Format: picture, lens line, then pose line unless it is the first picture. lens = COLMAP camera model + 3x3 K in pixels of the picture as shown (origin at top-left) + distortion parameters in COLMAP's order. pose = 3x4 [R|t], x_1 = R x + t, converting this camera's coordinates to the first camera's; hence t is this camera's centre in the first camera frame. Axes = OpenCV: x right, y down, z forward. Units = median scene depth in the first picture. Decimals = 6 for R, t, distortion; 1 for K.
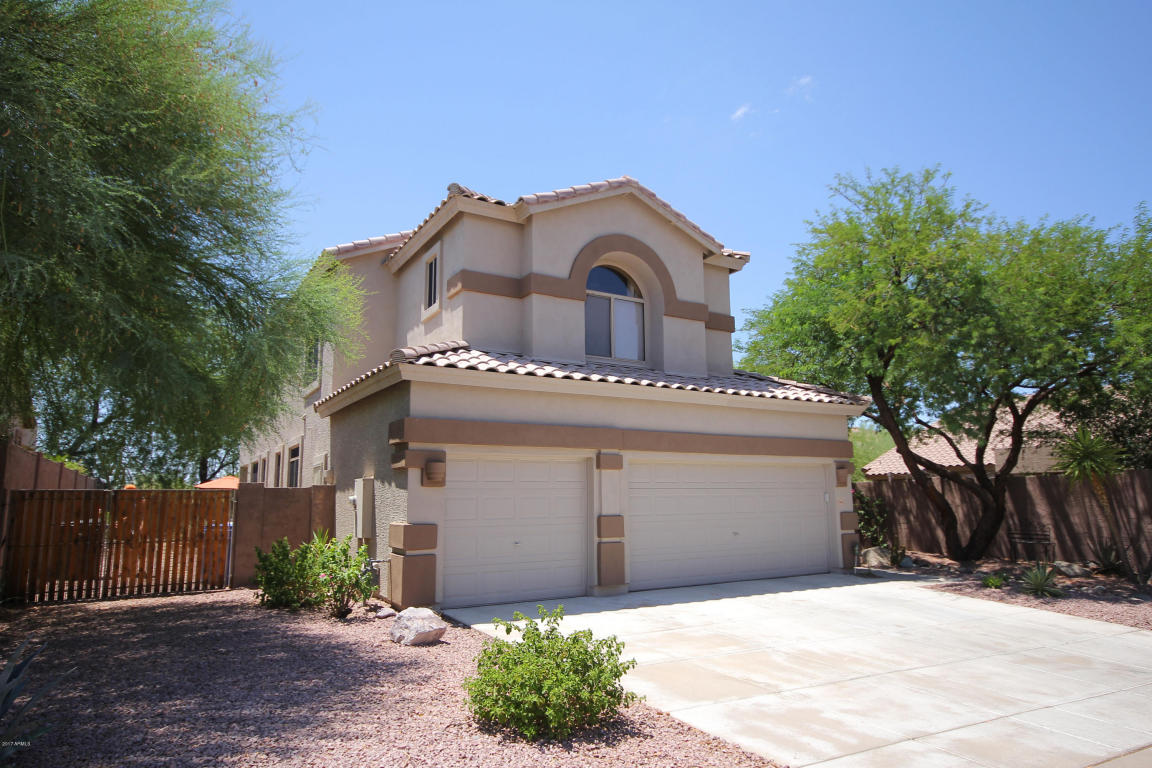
lens RADIAL K [[688.8, 0, 576.0], [0, 688.8, 384.0], [0, 0, 1]] dist [0.002590, 0.001080]
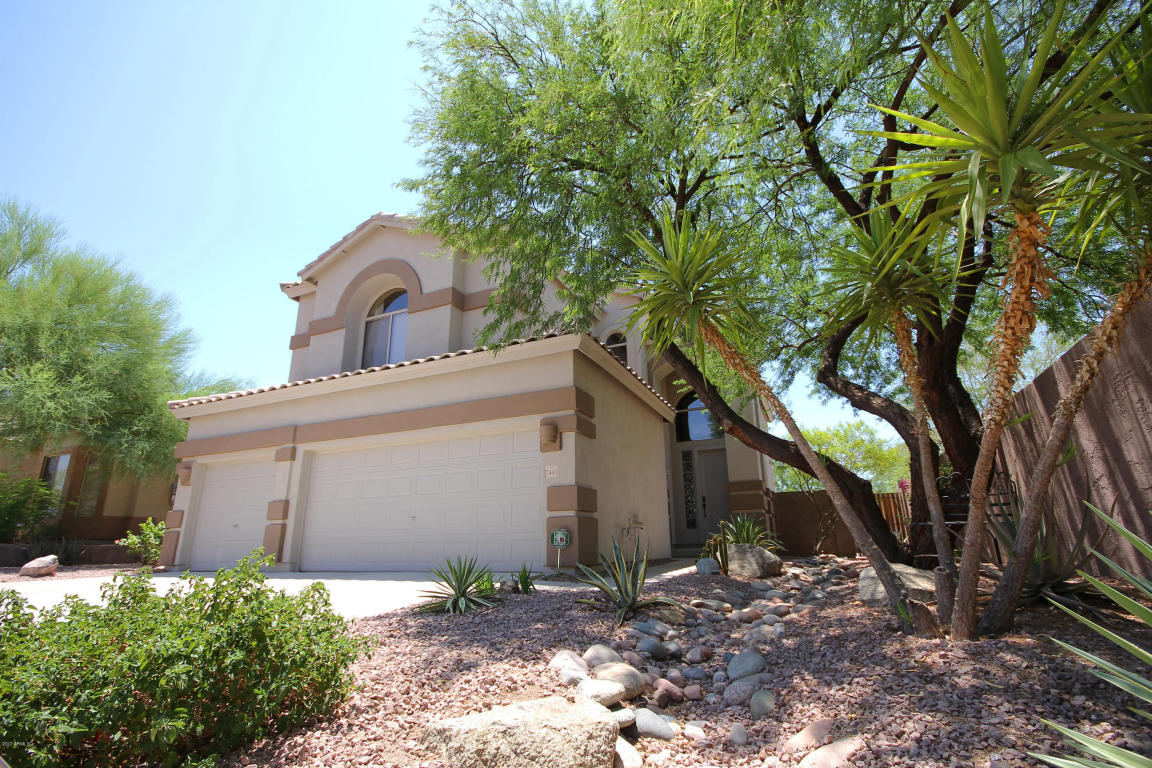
lens RADIAL K [[532.2, 0, 572.9], [0, 532.2, 399.1], [0, 0, 1]] dist [-0.000475, -0.006672]
pose [[0.570942, -0.222265, -0.790332, 0.971731], [0.139011, 0.974928, -0.173756, 0.223666], [0.809136, -0.010660, 0.587524, 0.791269]]
